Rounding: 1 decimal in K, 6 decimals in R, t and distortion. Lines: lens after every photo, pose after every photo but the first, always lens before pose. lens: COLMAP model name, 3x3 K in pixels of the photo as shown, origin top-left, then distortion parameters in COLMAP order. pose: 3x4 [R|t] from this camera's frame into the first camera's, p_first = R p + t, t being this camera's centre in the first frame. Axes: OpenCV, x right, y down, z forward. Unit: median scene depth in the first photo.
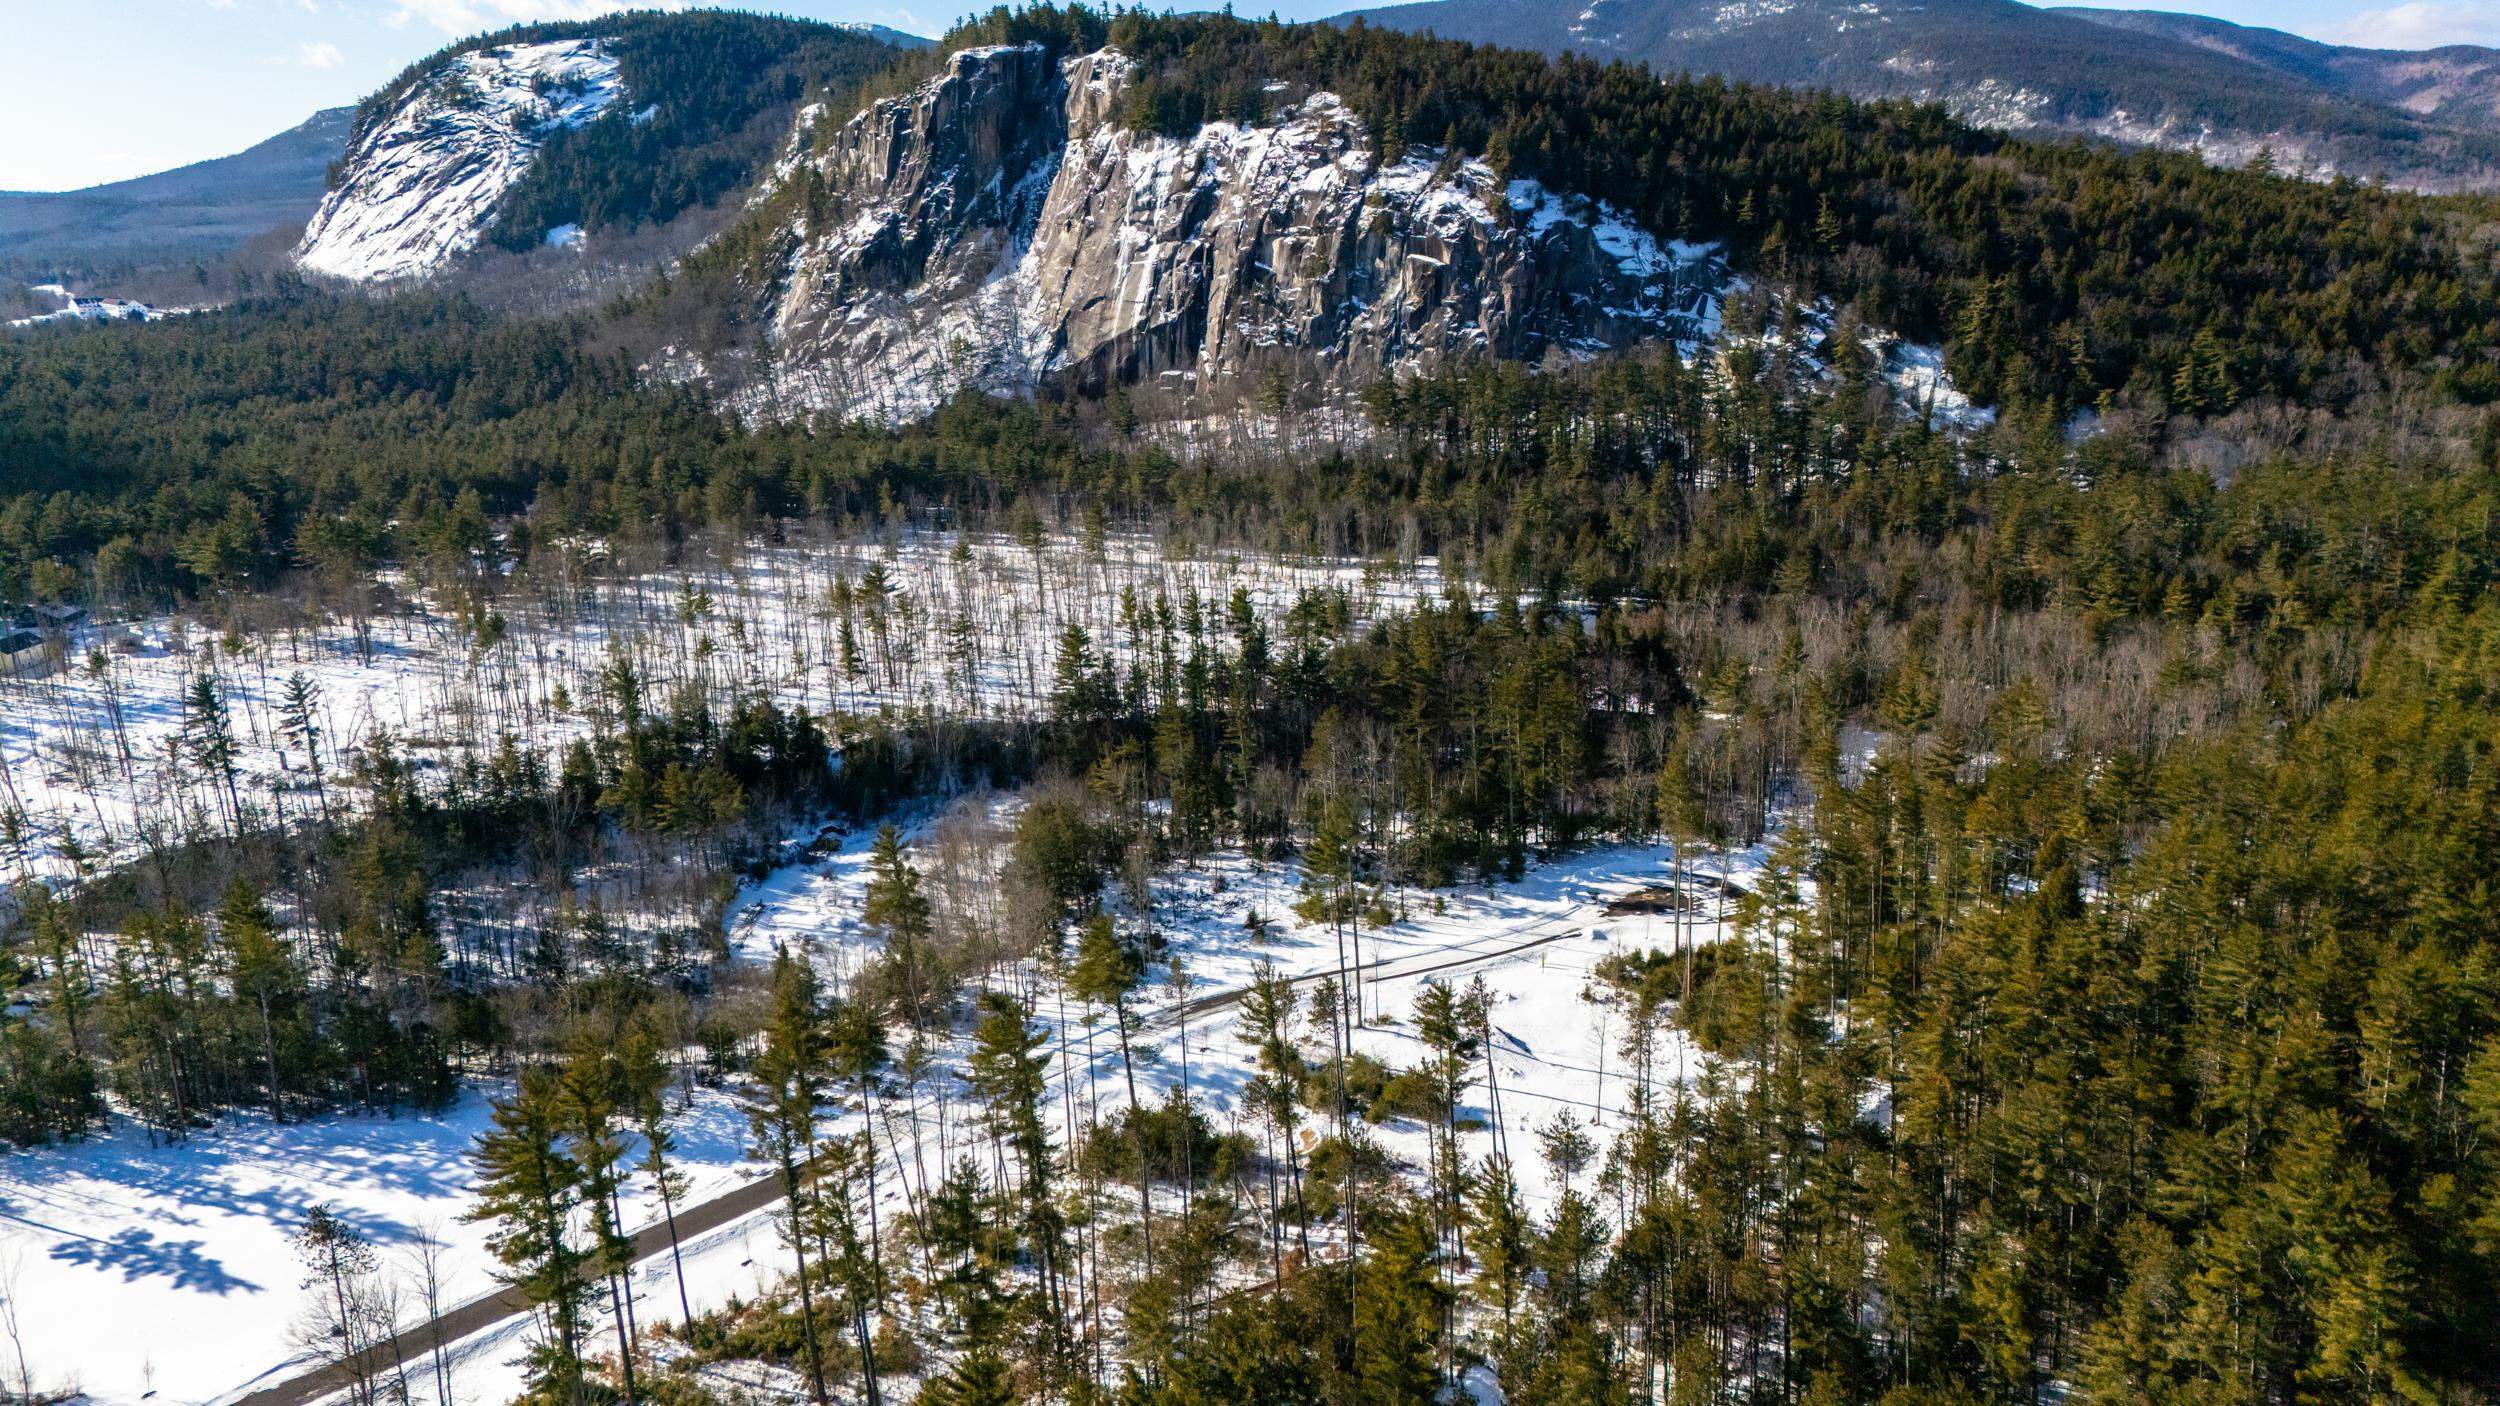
lens RADIAL K [[1862.7, 0, 1267.6], [0, 1862.7, 713.8], [0, 0, 1]] dist [0.144504, -0.227520]
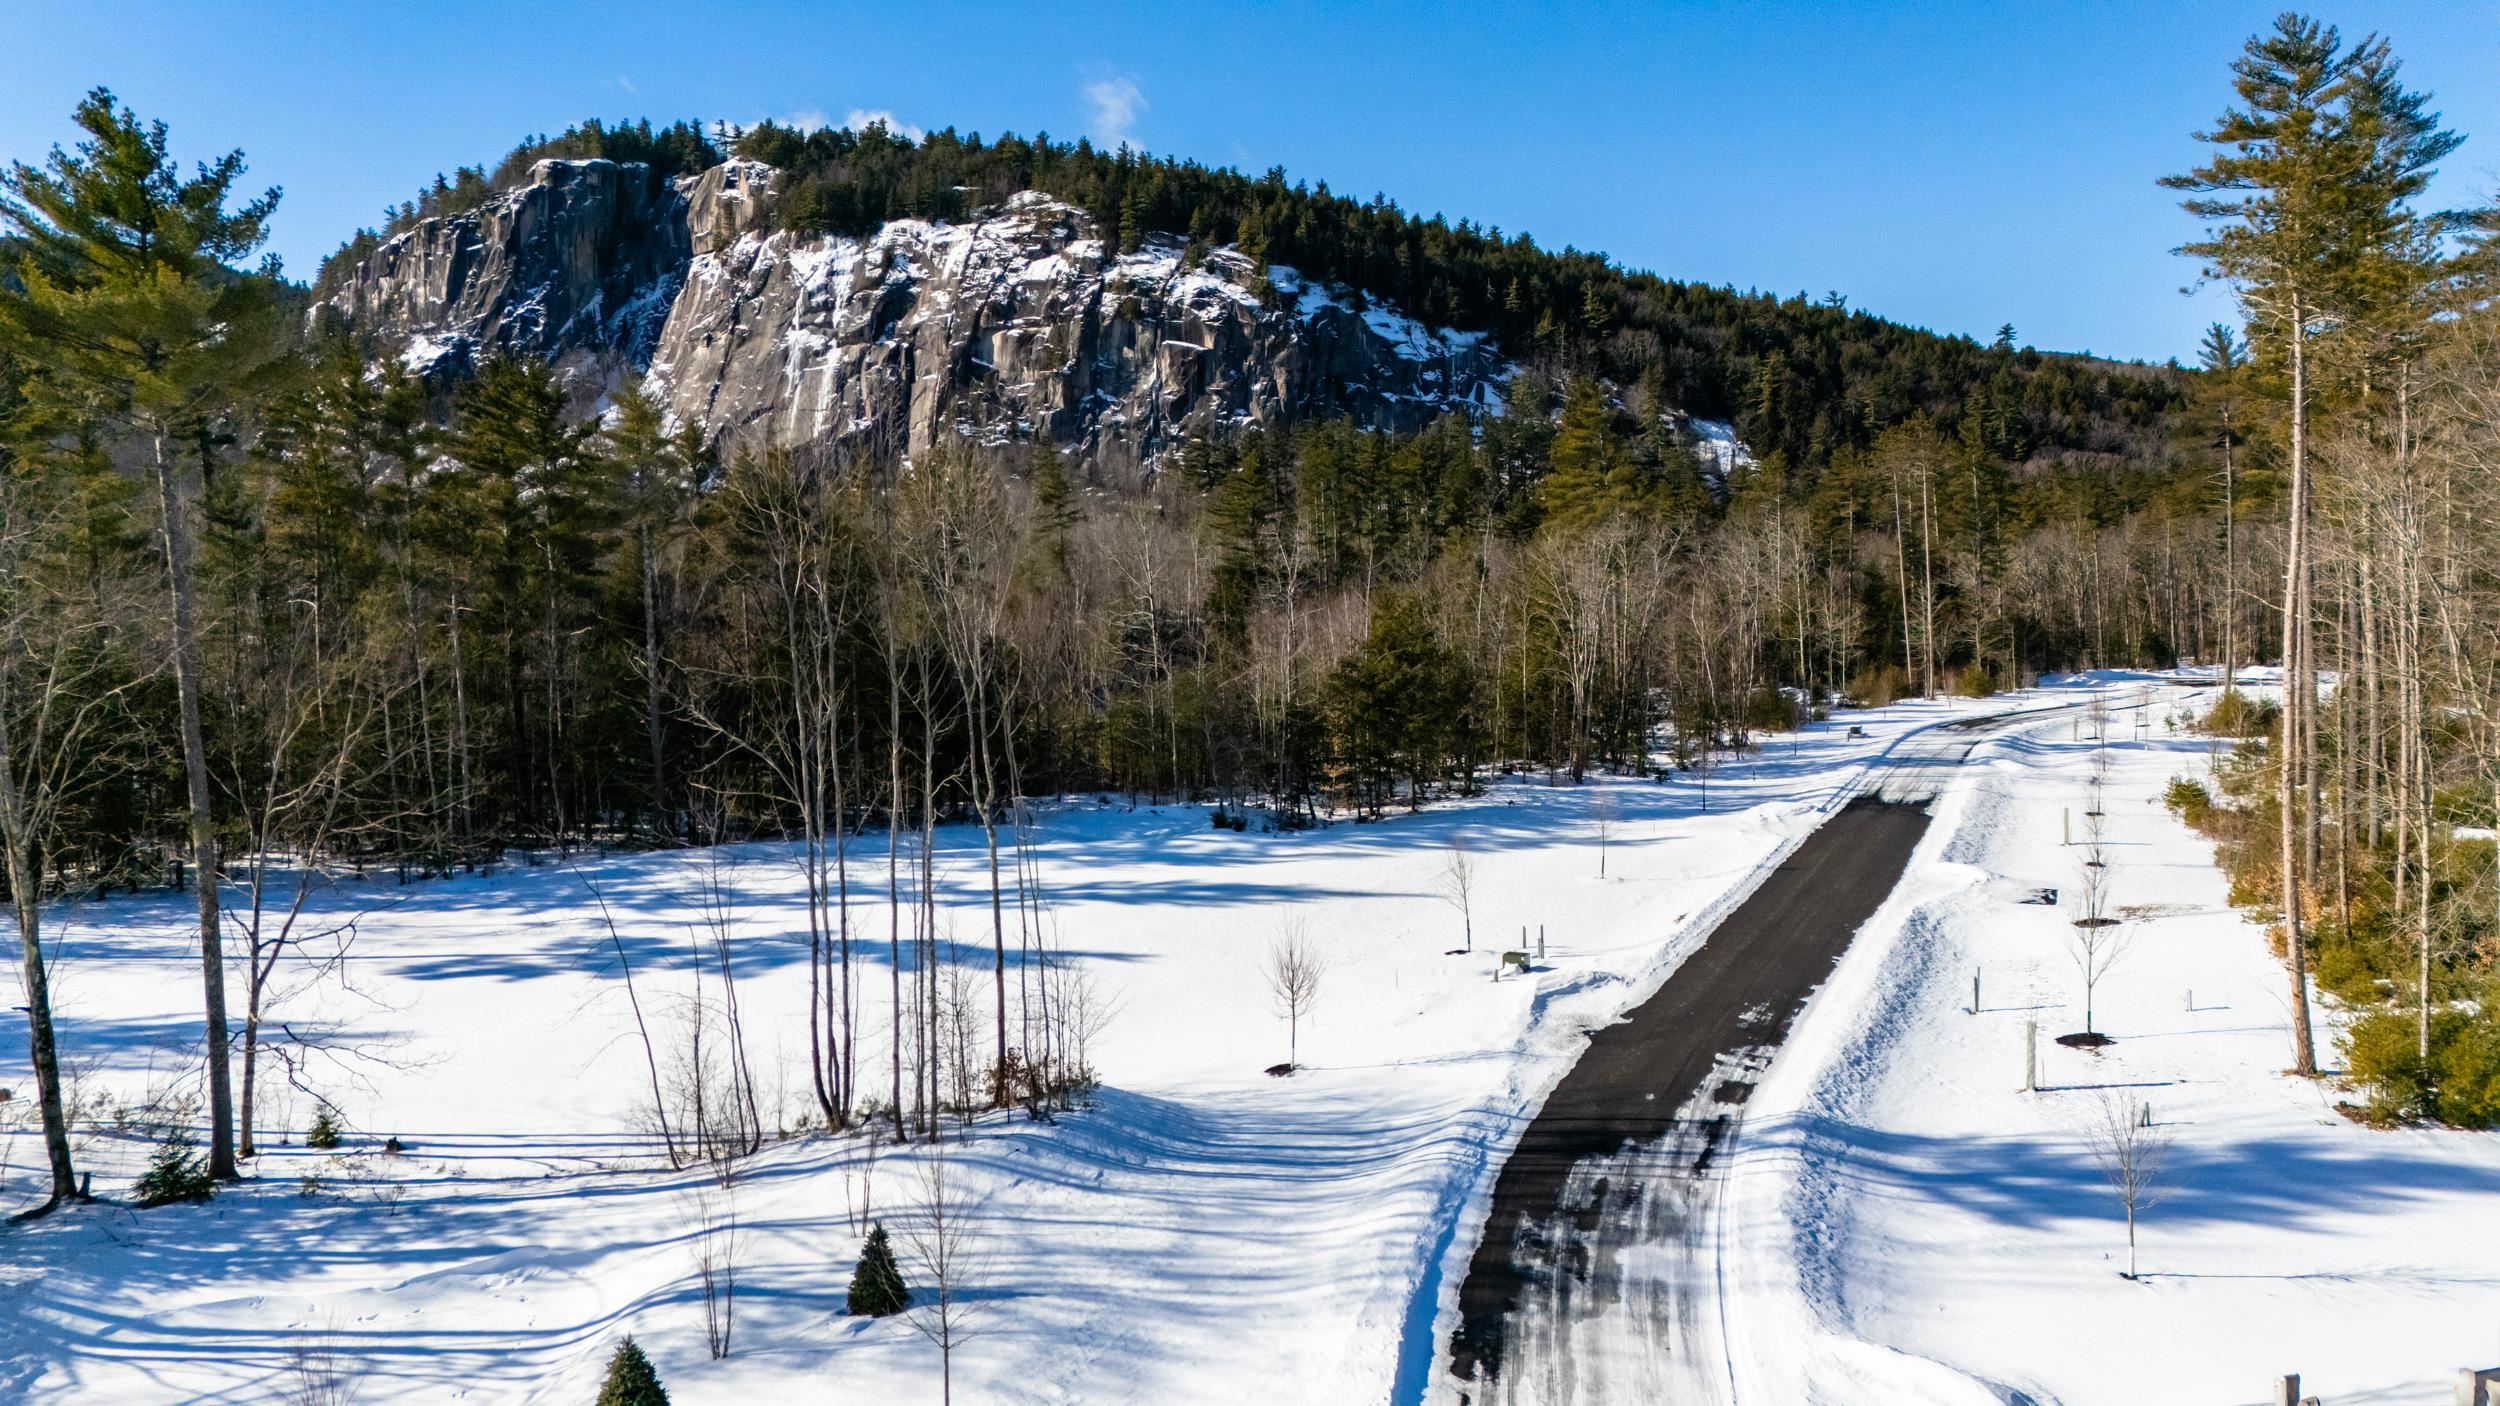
lens RADIAL K [[1822.8, 0, 1254.8], [0, 1822.8, 702.6], [0, 0, 1]] dist [0.121383, -0.207140]
pose [[0.936501, -0.028388, 0.349514, -0.185713], [0.099827, 0.977059, -0.188123, 0.090608], [-0.336155, 0.211068, 0.917851, 0.200216]]
